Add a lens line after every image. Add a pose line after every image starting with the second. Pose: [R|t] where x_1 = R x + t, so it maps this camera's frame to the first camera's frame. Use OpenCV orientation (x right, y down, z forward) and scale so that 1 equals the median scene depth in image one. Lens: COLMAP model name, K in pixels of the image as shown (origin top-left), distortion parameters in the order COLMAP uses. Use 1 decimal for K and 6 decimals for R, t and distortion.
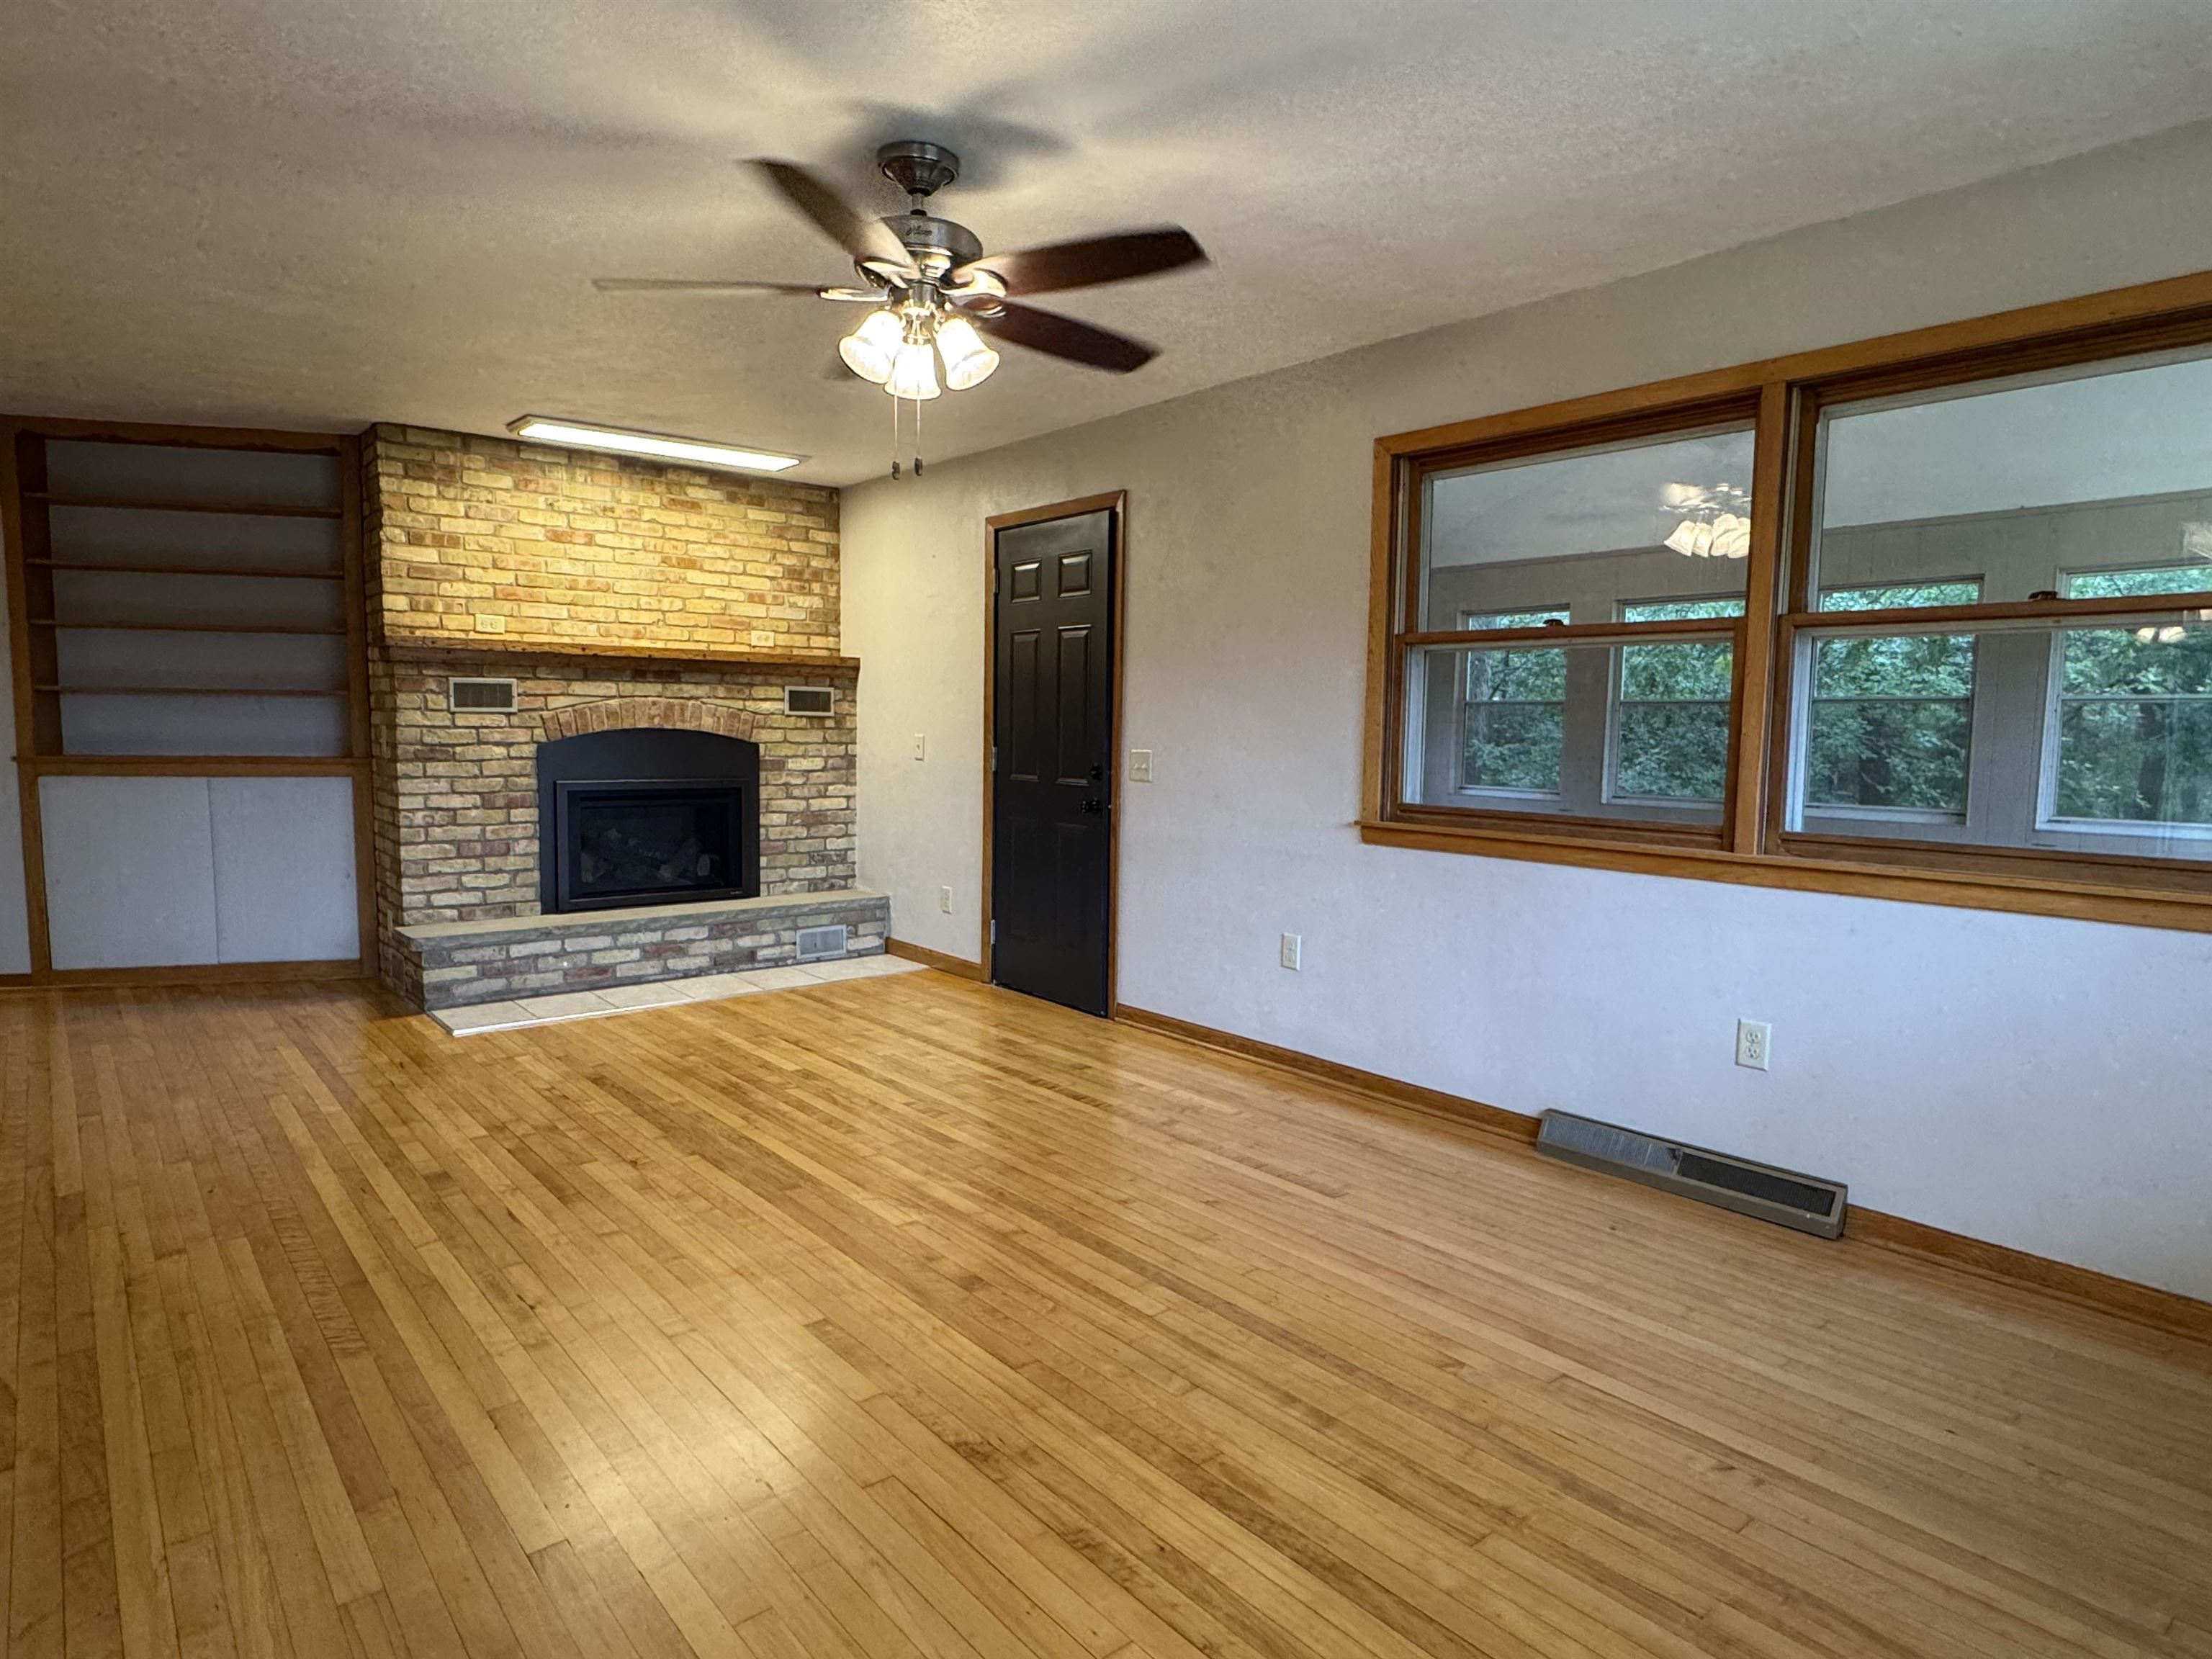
lens RADIAL K [[1263.8, 0, 1104.8], [0, 1263.8, 840.5], [0, 0, 1]] dist [-0.003583, 0.000839]
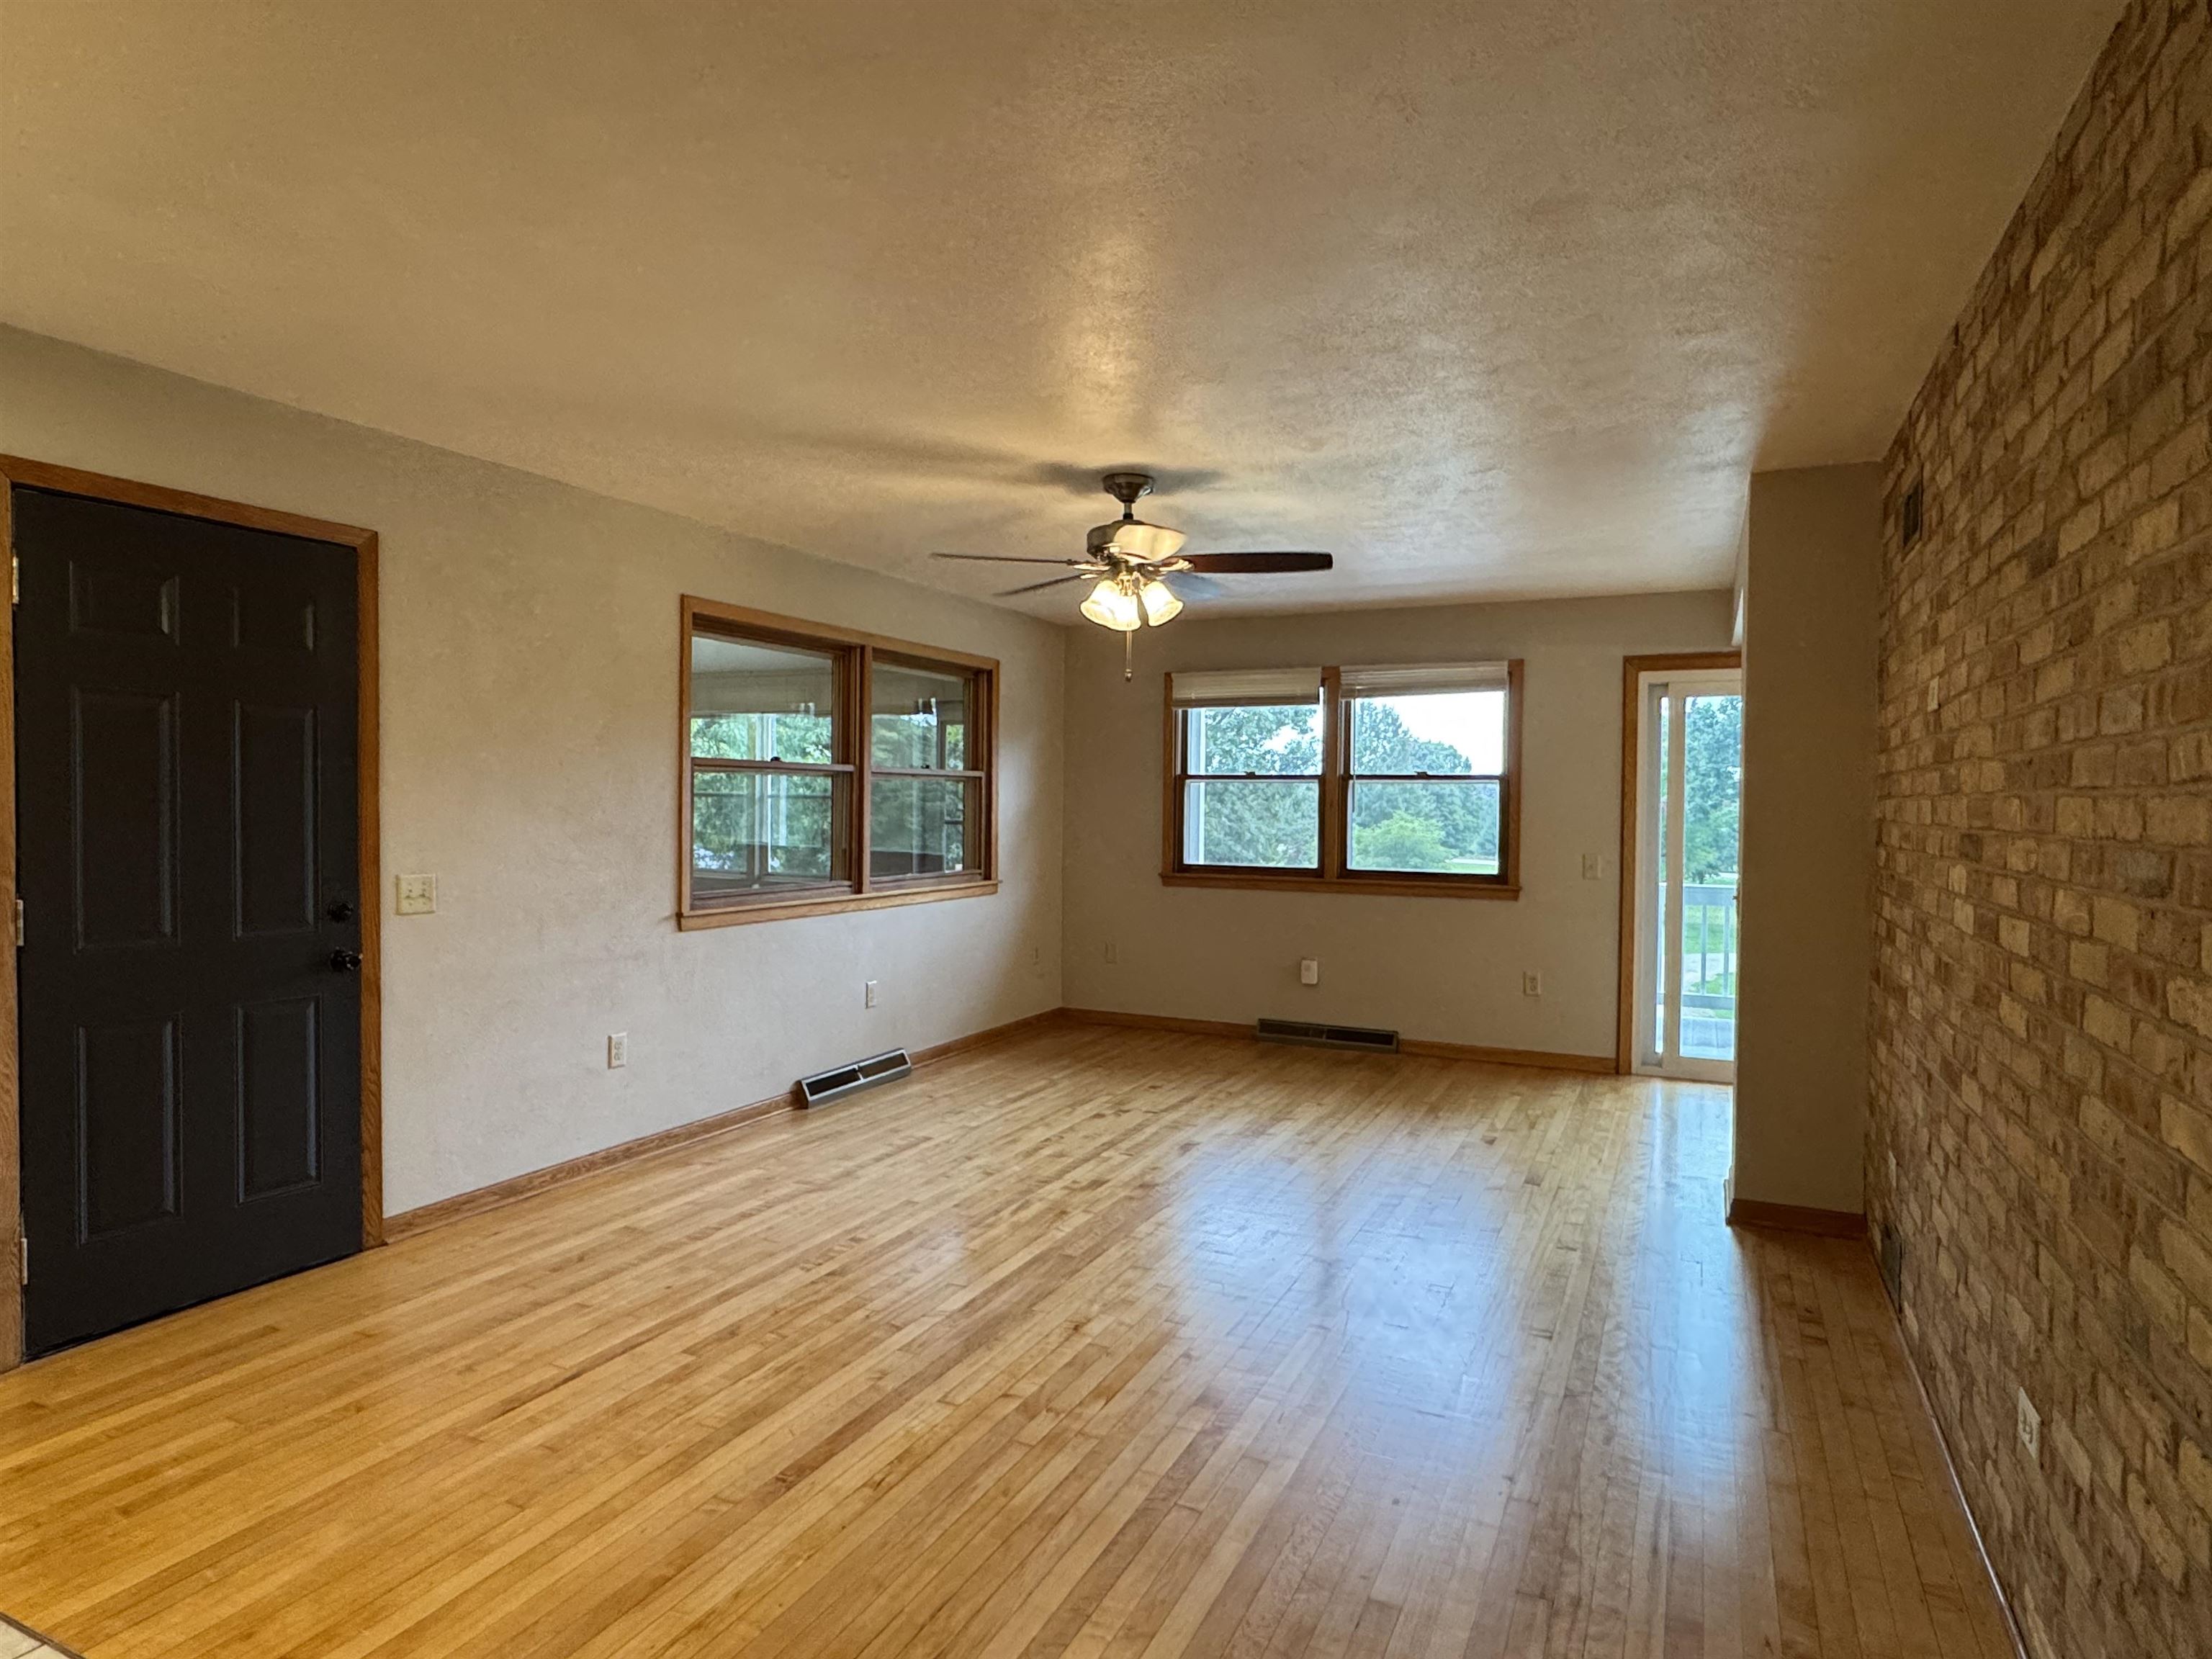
lens RADIAL K [[1263.8, 0, 1105.2], [0, 1263.8, 827.6], [0, 0, 1]] dist [-0.003583, 0.000839]
pose [[-0.424050, -0.034977, 0.904963, -1.075782], [0.069352, 0.995066, 0.070957, -0.157772], [-0.902979, 0.092851, -0.419532, 1.185939]]
